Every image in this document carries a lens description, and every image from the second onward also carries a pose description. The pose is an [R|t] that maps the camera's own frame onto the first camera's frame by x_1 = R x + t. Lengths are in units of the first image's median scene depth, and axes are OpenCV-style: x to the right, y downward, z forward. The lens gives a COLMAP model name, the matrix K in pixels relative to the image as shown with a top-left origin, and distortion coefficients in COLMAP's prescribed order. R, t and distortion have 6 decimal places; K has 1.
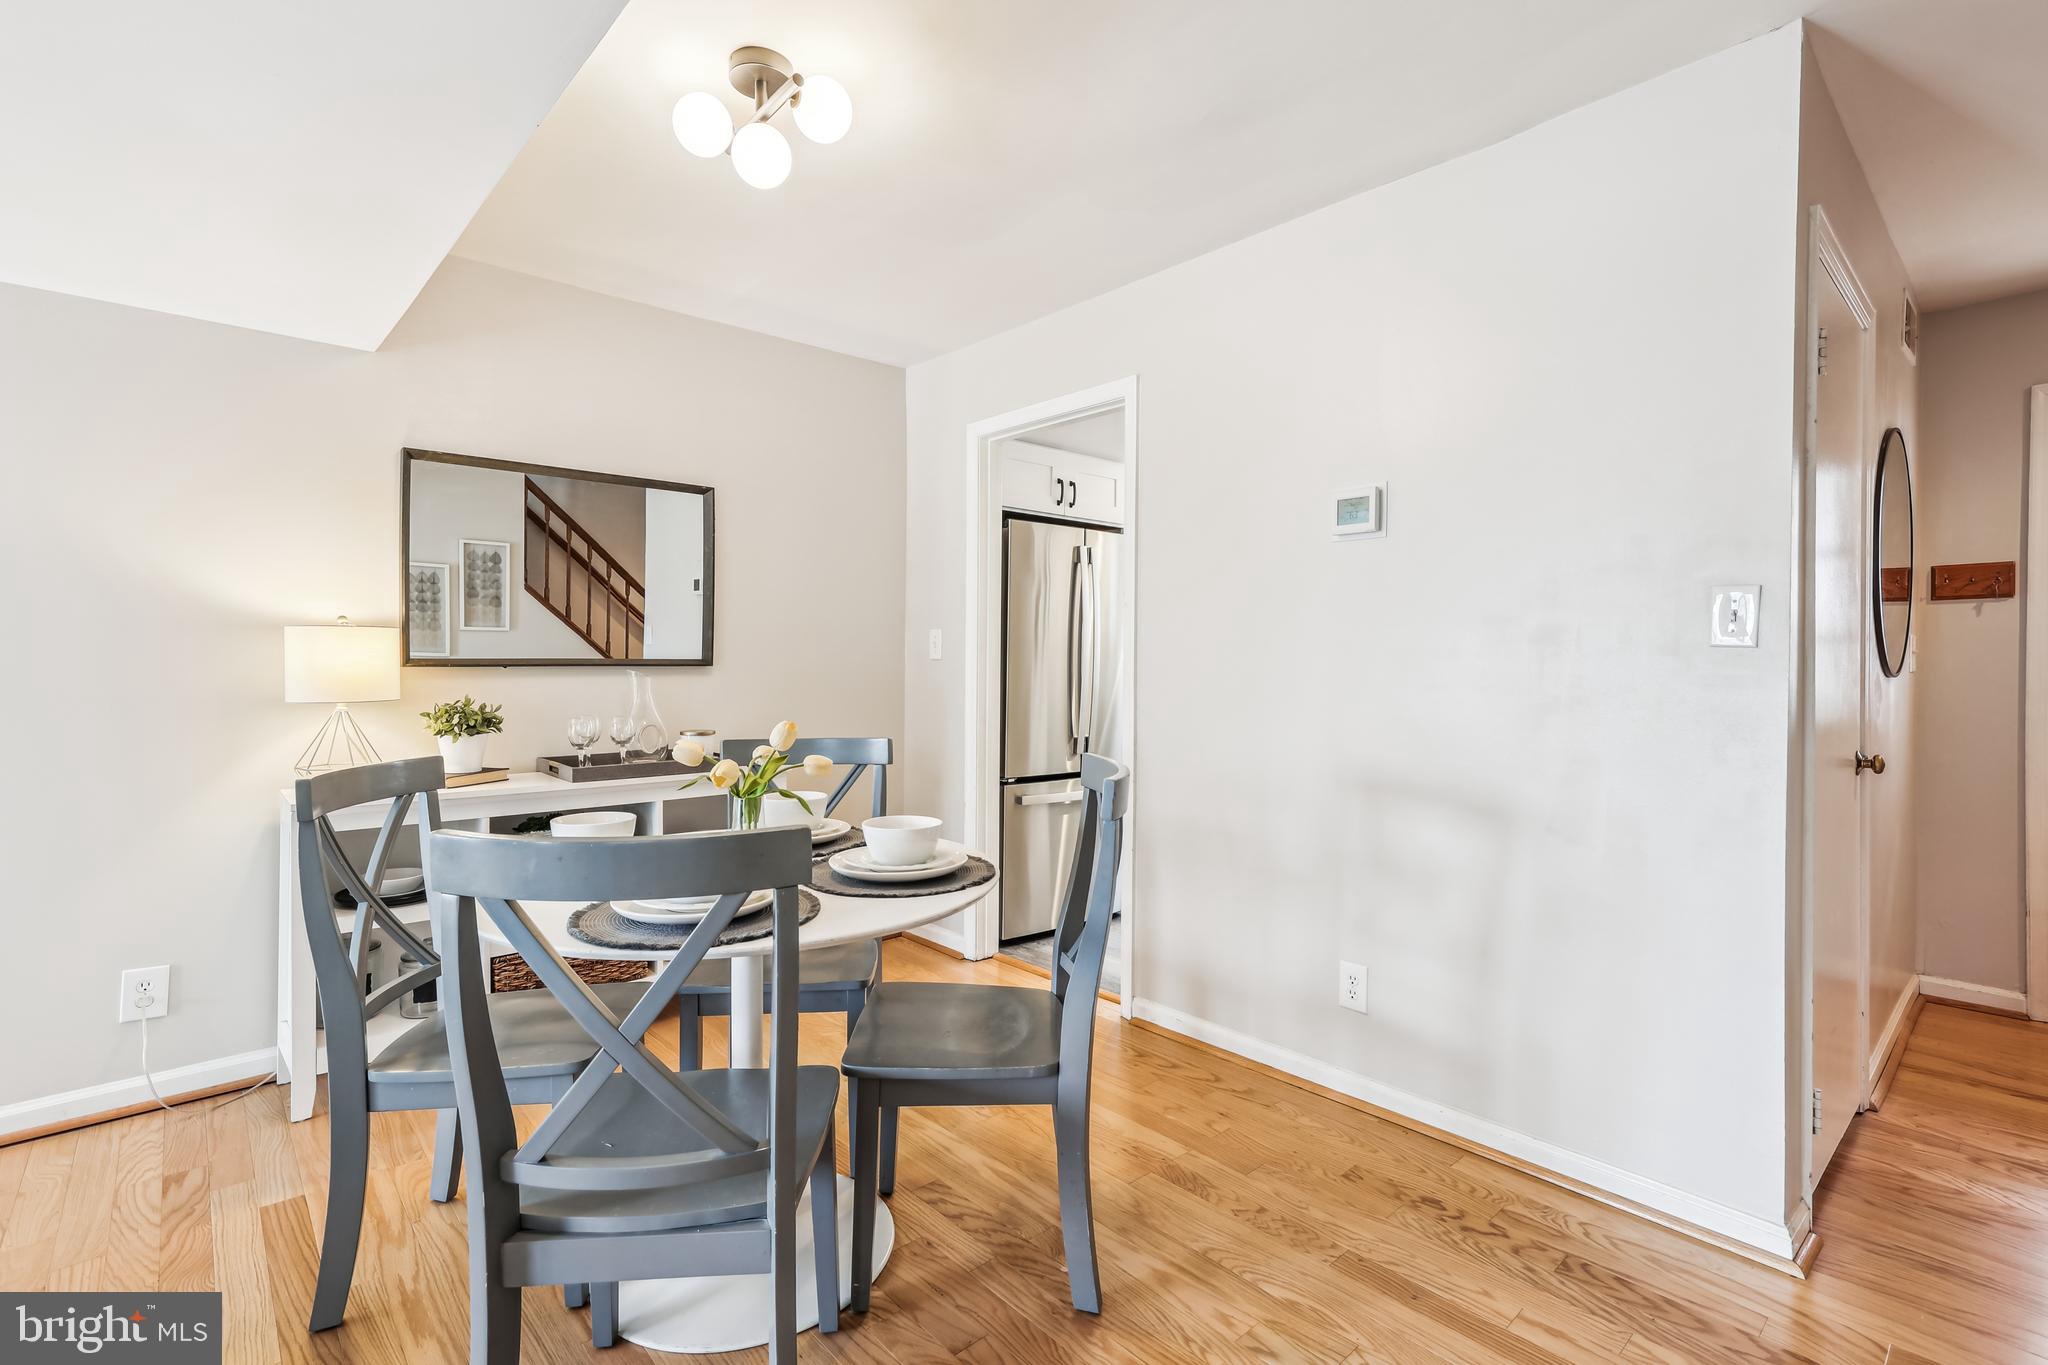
lens RADIAL K [[946.2, 0, 1022.2], [0, 946.2, 669.7], [0, 0, 1]] dist [-0.004669, 0.002623]
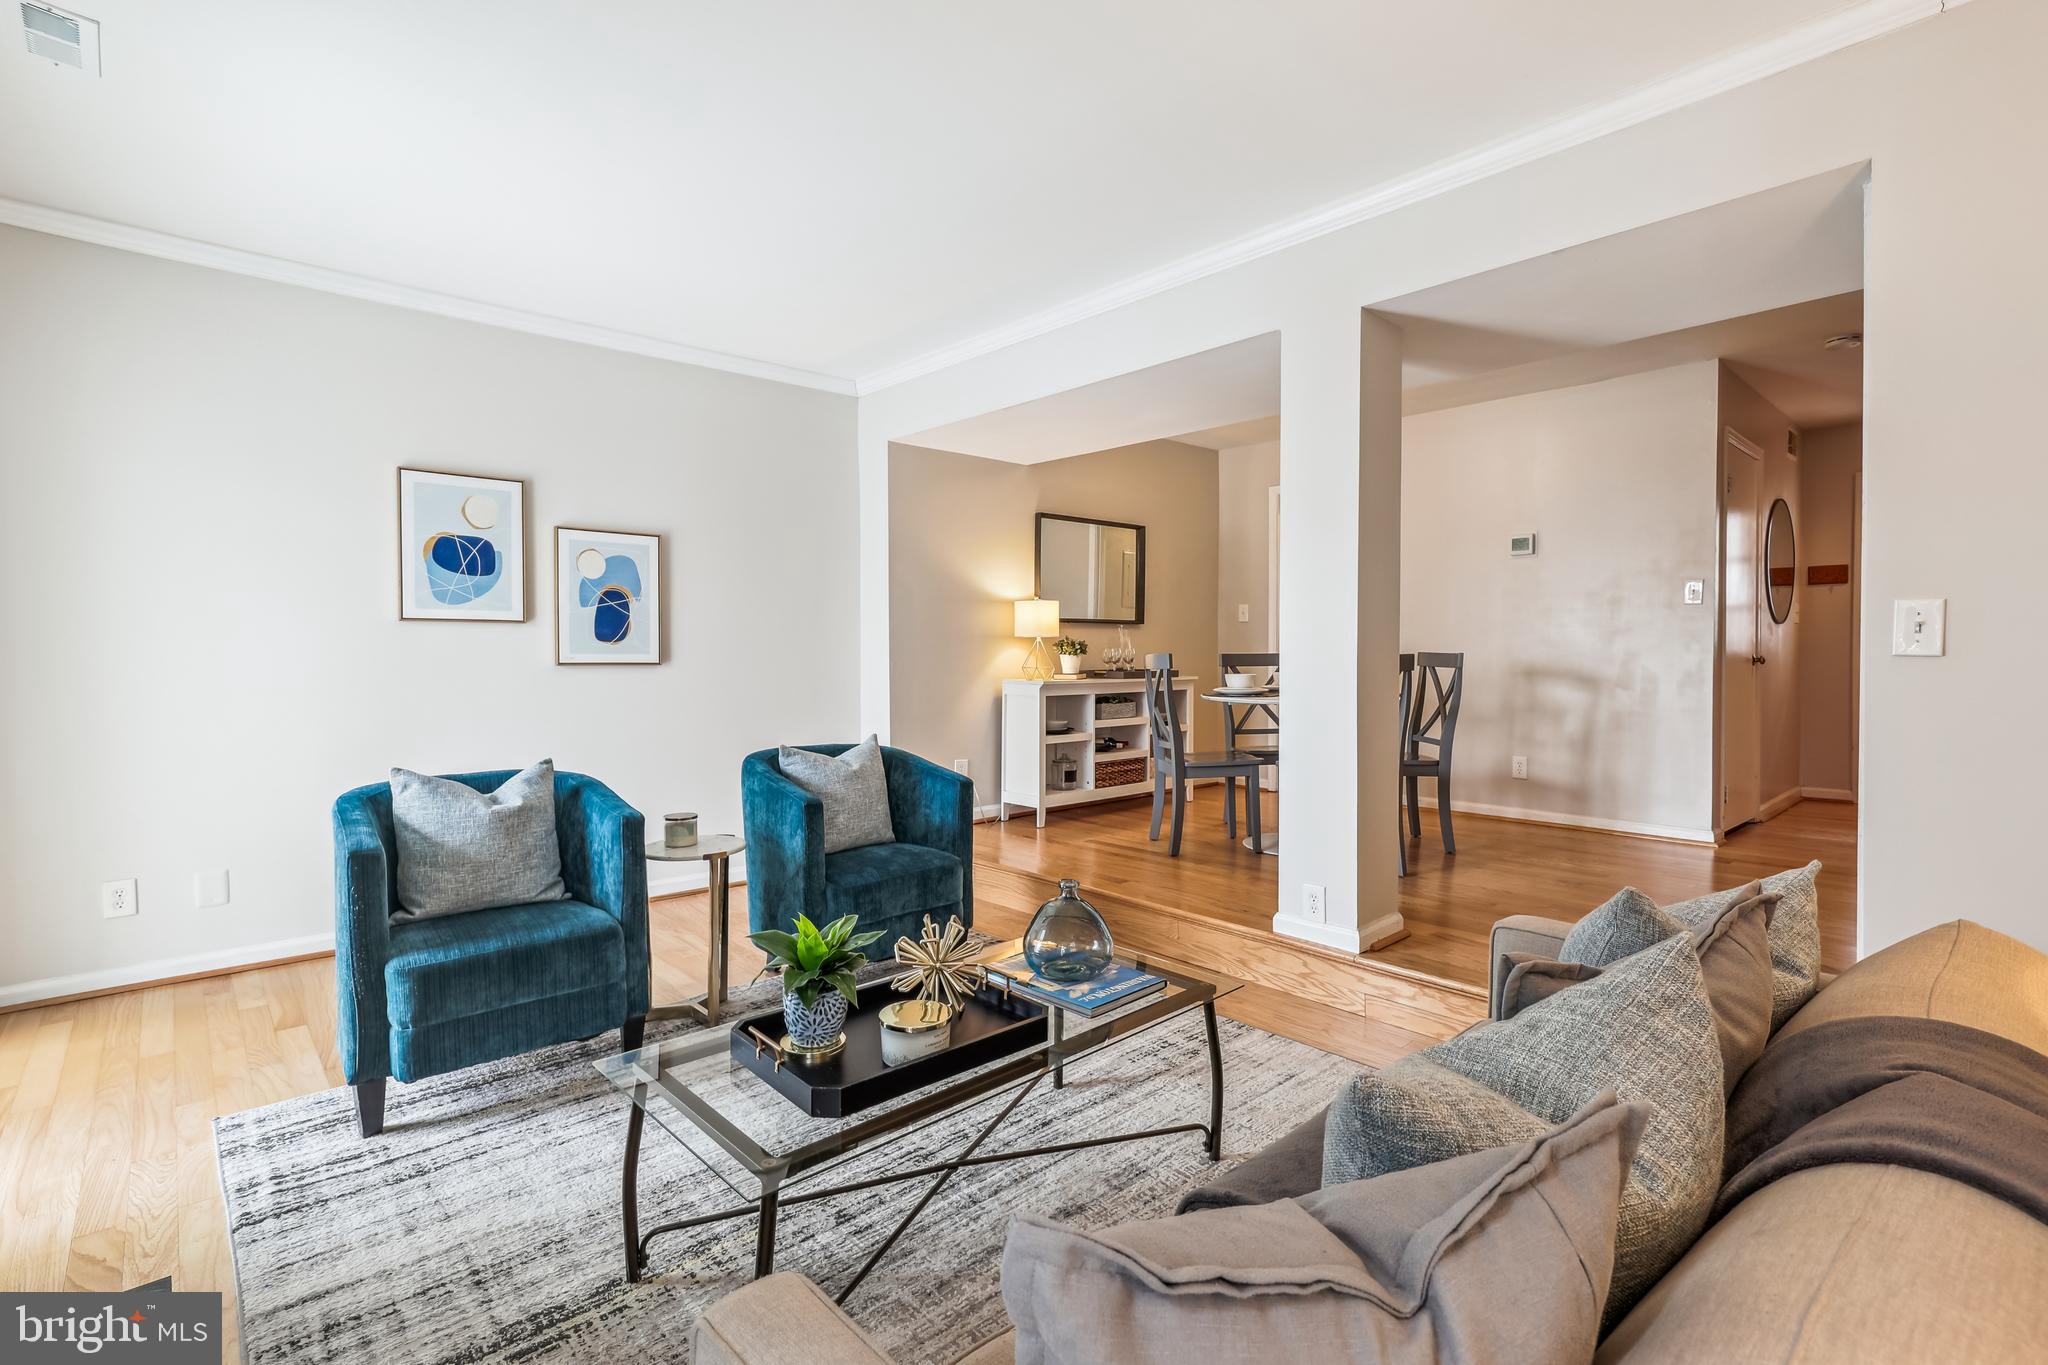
lens RADIAL K [[946.2, 0, 1026.1], [0, 946.2, 663.4], [0, 0, 1]] dist [-0.004669, 0.002623]
pose [[0.998865, -0.005713, 0.047277, -0.865928], [0.005553, 0.999978, 0.003497, 0.087378], [-0.047296, -0.003231, 0.998876, -1.082307]]
